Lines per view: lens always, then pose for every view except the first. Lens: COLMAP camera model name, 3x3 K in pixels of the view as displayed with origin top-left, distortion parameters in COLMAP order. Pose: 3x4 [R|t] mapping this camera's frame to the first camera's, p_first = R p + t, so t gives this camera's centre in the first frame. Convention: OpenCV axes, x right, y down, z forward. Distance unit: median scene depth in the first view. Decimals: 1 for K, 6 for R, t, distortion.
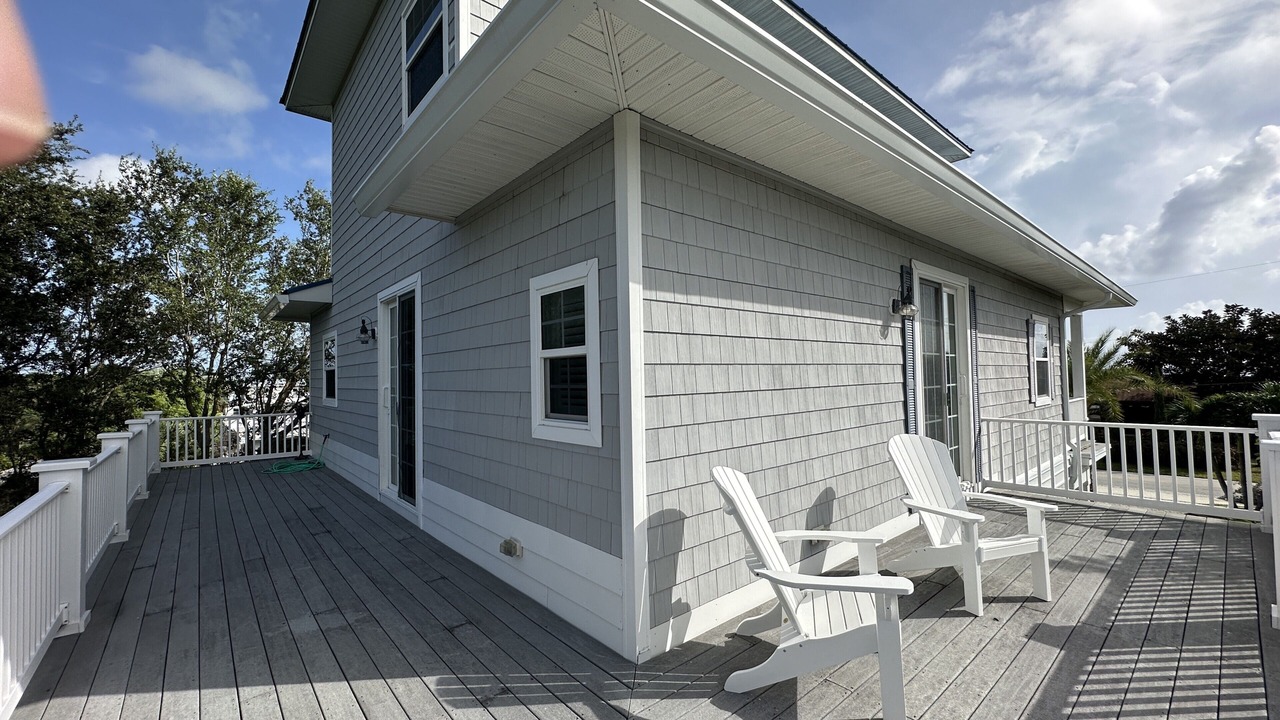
lens RADIAL K [[513.4, 0, 640.0], [0, 513.4, 360.0], [0, 0, 1]] dist [-0.000800, 0.000187]
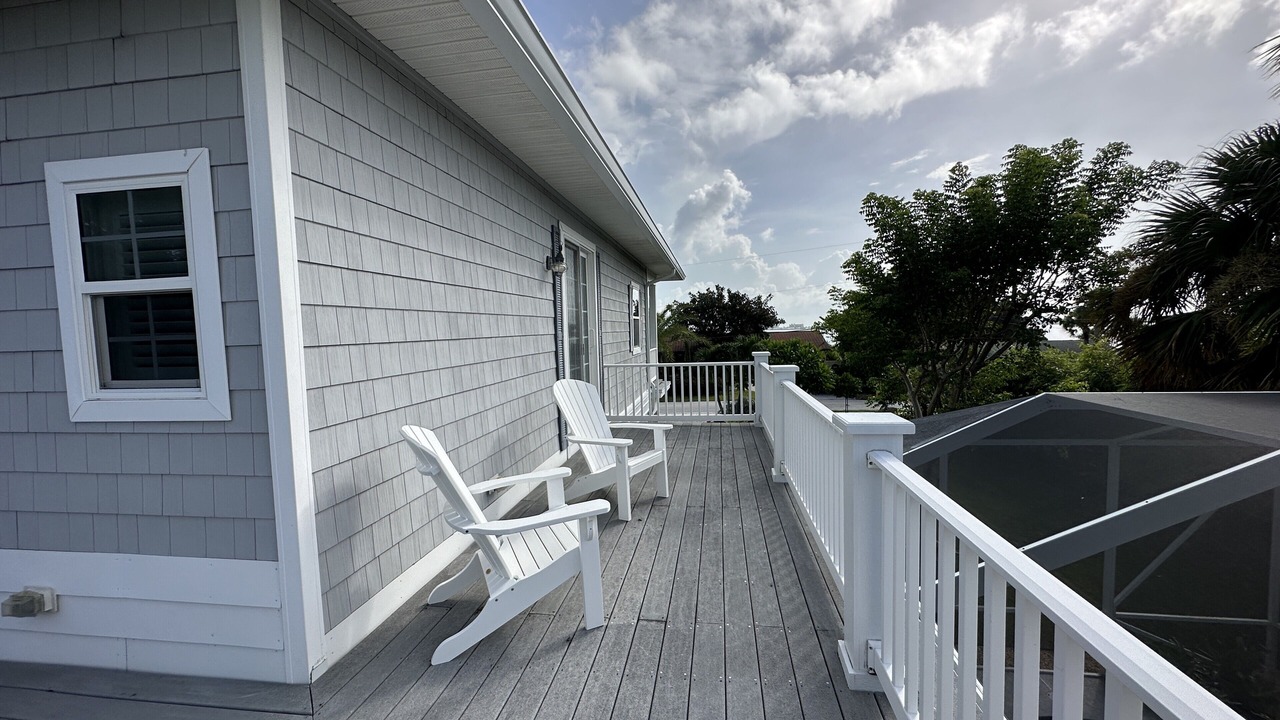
lens RADIAL K [[513.4, 0, 640.0], [0, 513.4, 360.0], [0, 0, 1]] dist [-0.000800, 0.000187]
pose [[0.756042, -0.042015, 0.653173, -0.092405], [-0.007193, 0.997344, 0.072479, 0.025860], [-0.654483, -0.059495, 0.753732, 0.077124]]
